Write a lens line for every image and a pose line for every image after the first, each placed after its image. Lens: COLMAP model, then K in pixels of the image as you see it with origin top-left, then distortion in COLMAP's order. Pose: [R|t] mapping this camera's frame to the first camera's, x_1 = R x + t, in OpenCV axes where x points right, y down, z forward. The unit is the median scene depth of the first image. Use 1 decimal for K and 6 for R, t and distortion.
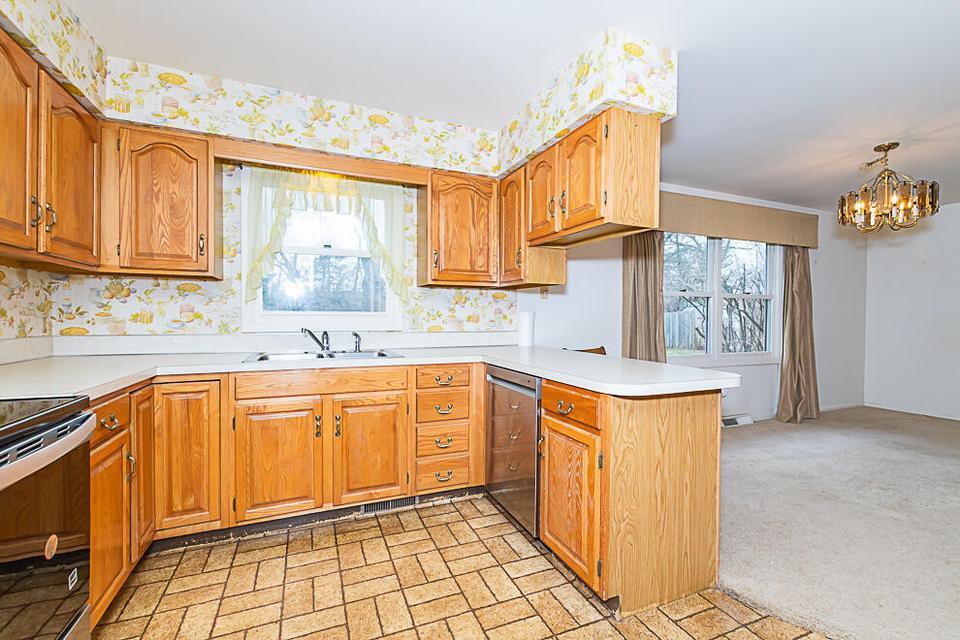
lens RADIAL K [[412.7, 0, 480.3], [0, 412.7, 317.3], [0, 0, 1]] dist [0.002296, -0.000768]
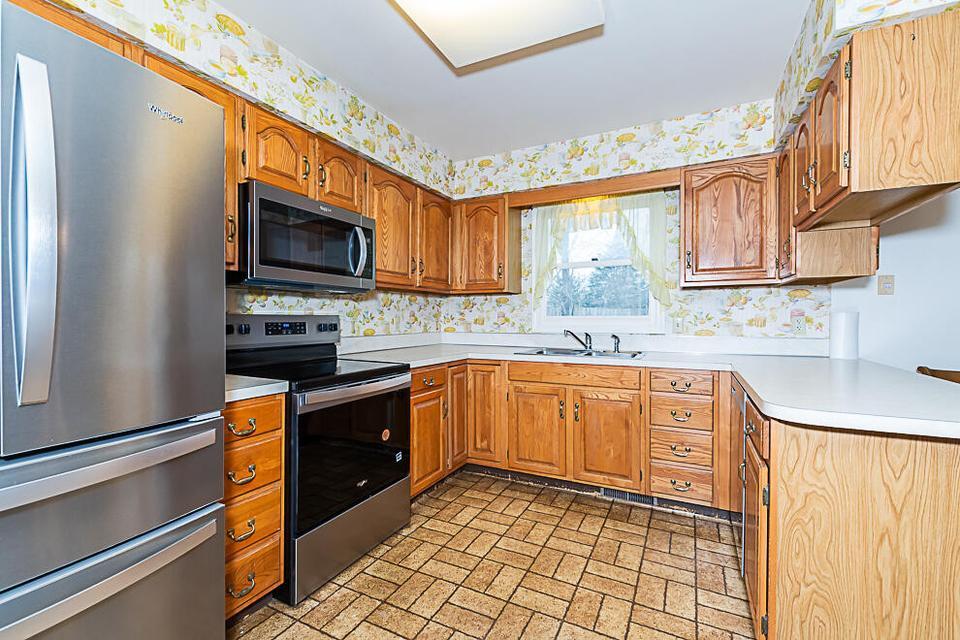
lens RADIAL K [[410.1, 0, 480.8], [0, 410.1, 316.1], [0, 0, 1]] dist [0.001813, -0.000423]
pose [[0.644851, -0.008740, -0.764258, 0.362077], [0.001940, 0.999950, -0.009798, -0.003278], [0.764306, 0.004835, 0.644836, 0.022780]]
